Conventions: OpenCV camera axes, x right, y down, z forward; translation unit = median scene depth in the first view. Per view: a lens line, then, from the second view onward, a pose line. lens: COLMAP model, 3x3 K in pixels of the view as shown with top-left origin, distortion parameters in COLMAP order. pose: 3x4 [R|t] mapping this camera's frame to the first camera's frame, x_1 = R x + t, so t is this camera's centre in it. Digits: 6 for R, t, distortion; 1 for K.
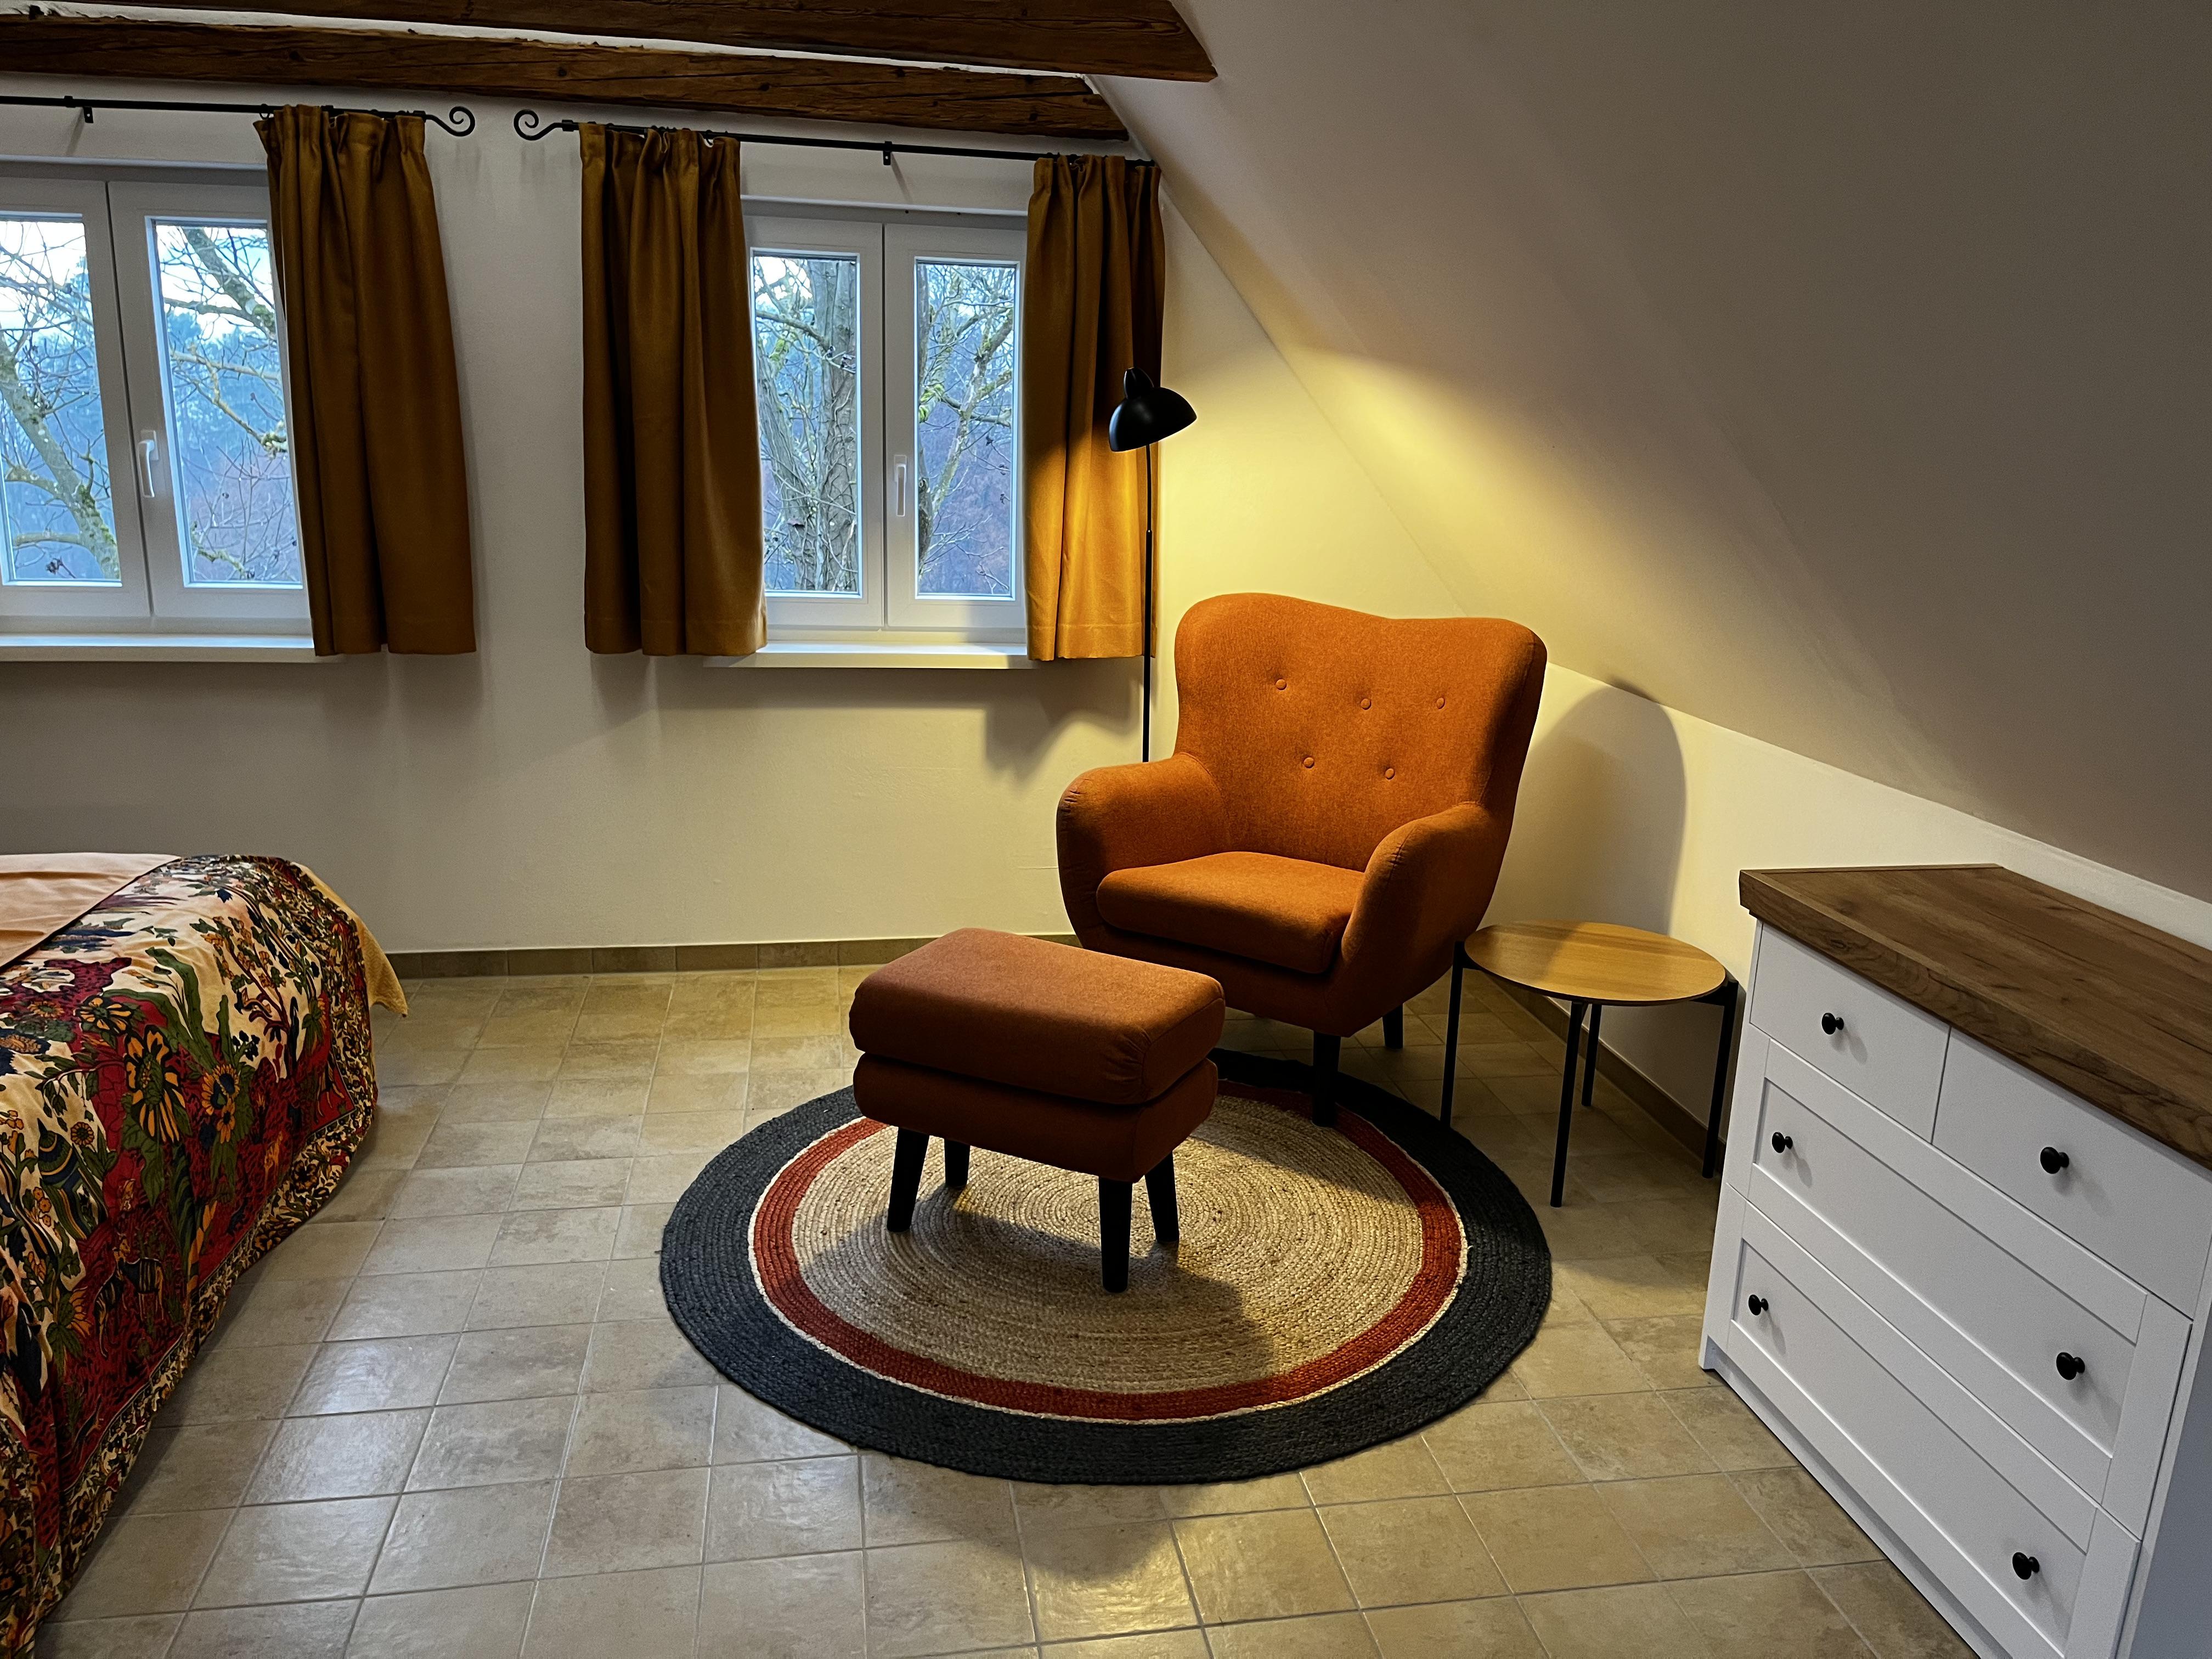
lens RADIAL K [[1684.7, 0, 1106.1], [0, 1684.7, 823.6], [0, 0, 1]] dist [0.016769, -0.005657]
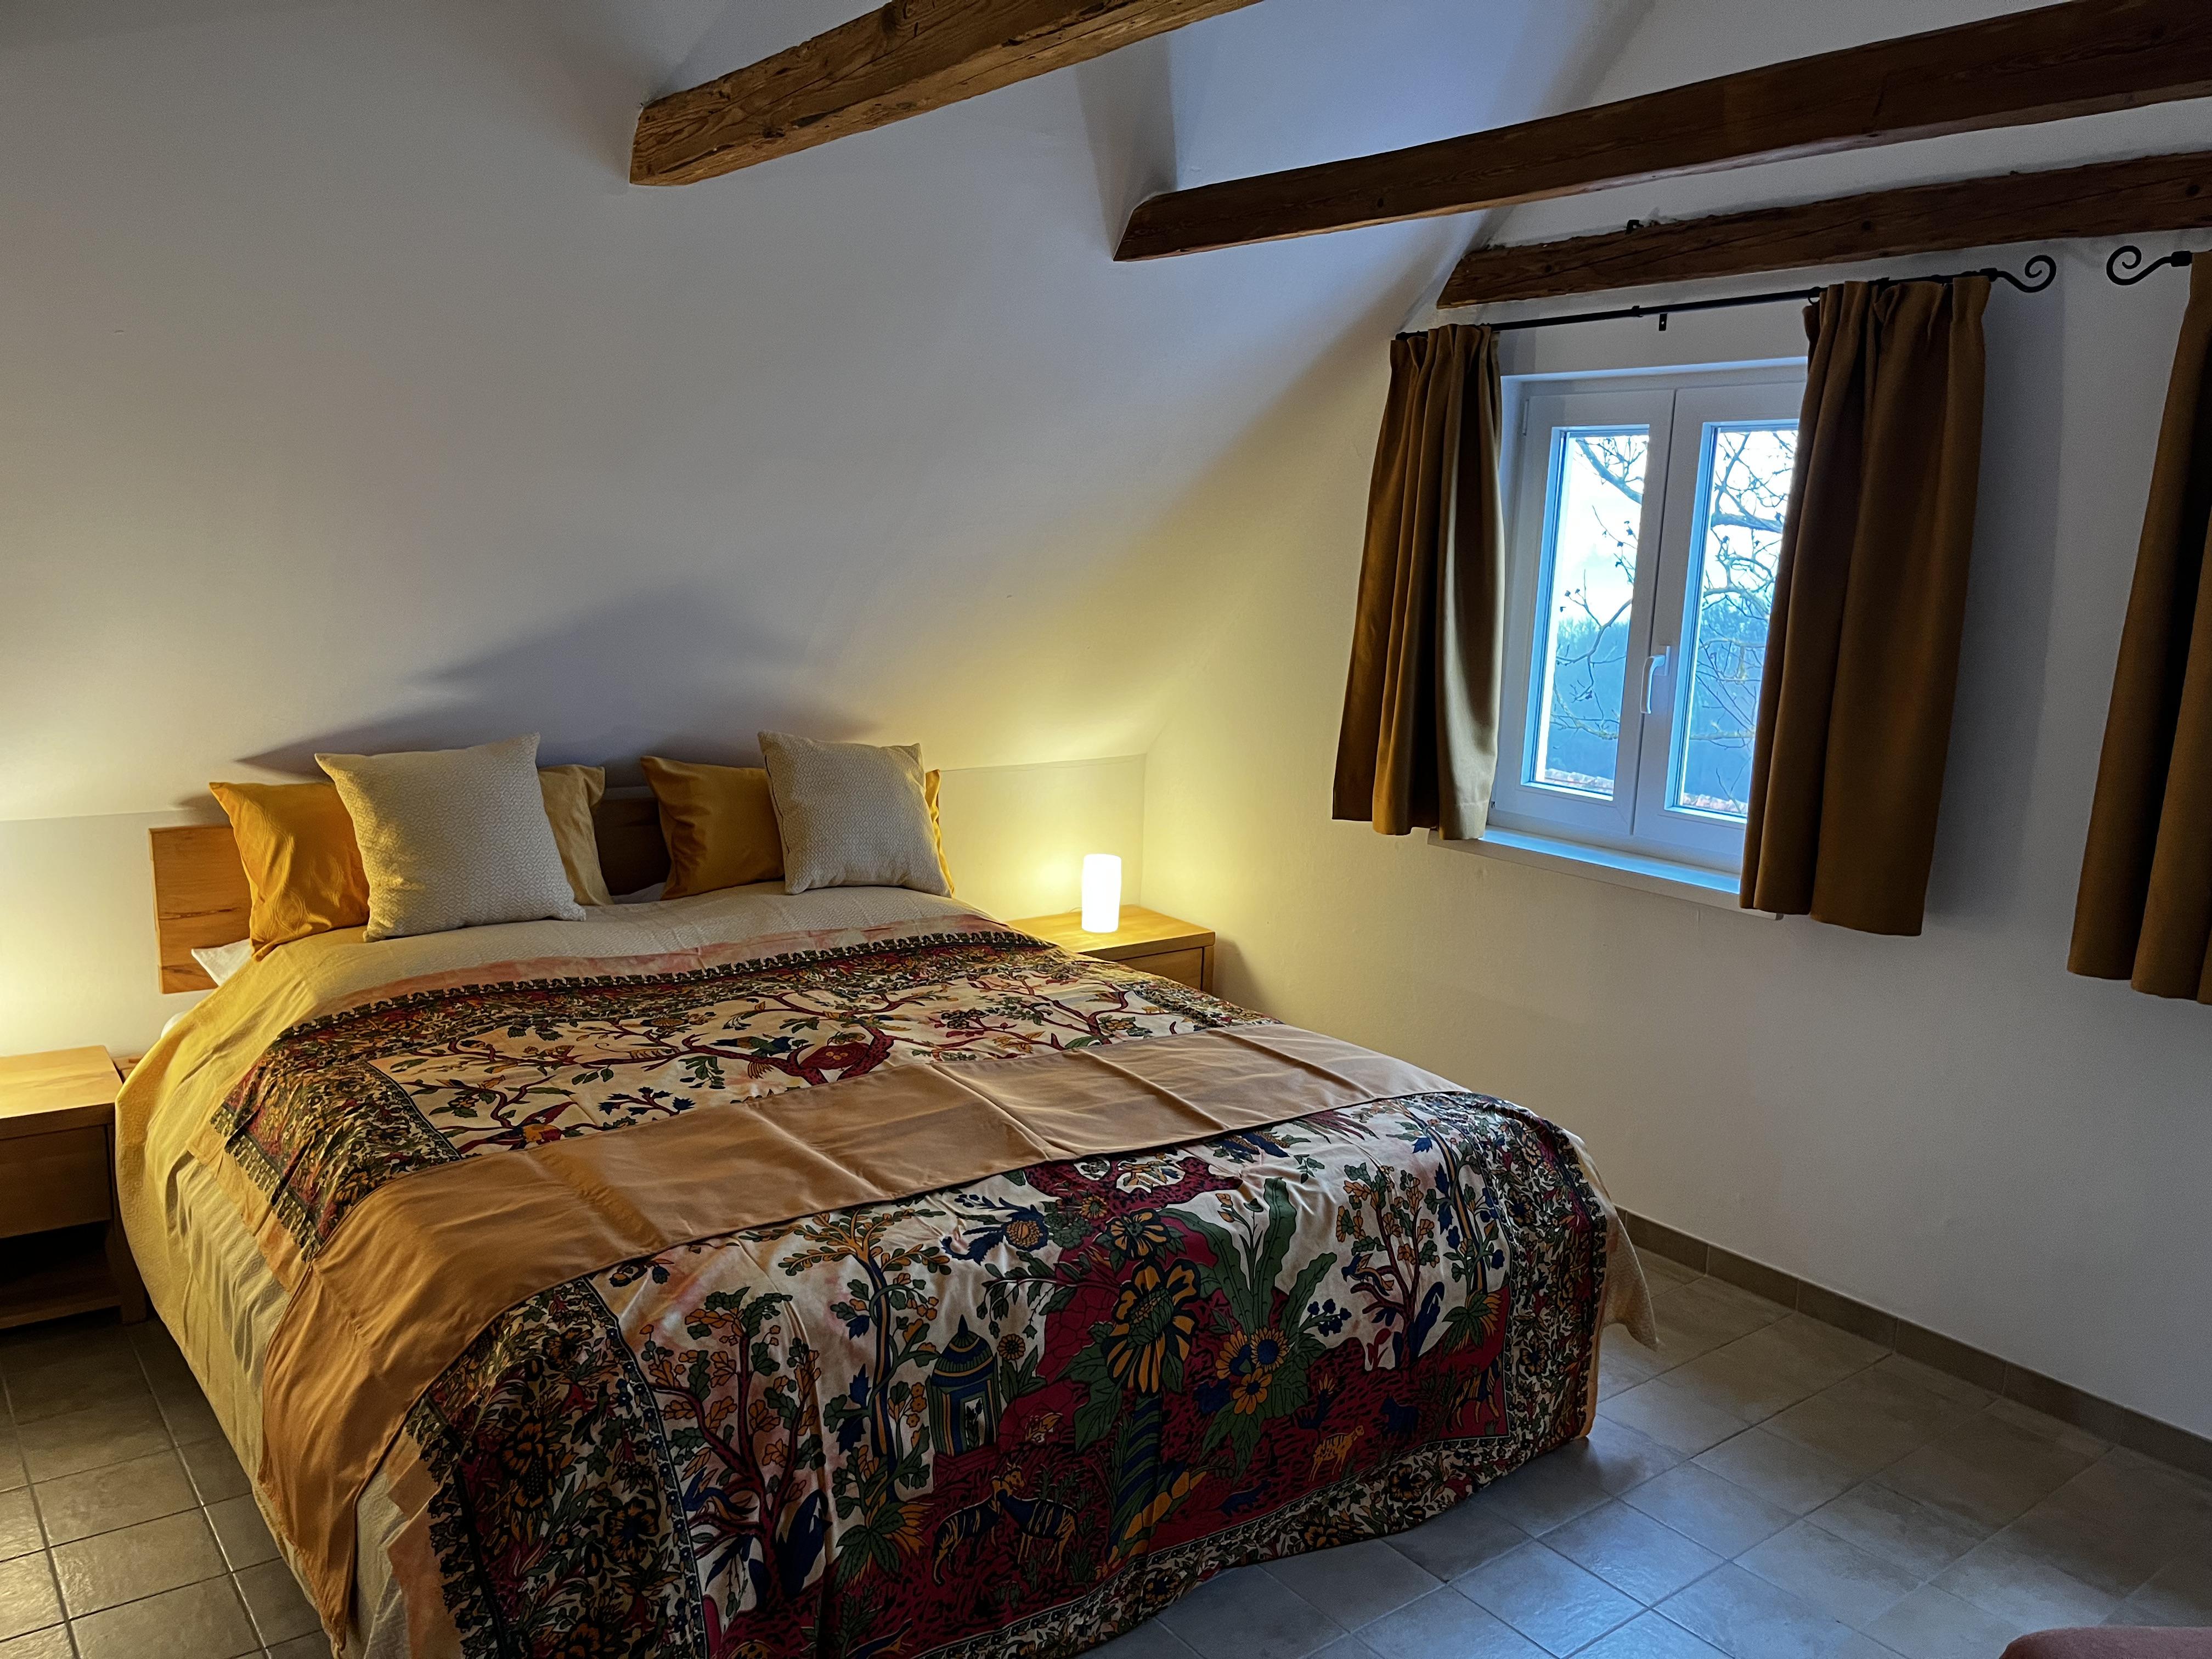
lens RADIAL K [[1684.7, 0, 1109.6], [0, 1684.7, 843.3], [0, 0, 1]] dist [0.016769, -0.005657]
pose [[0.481073, 0.156141, -0.862664, 0.163745], [-0.248594, 0.967918, 0.036562, -0.113893], [0.840696, 0.196864, 0.504454, 0.402291]]
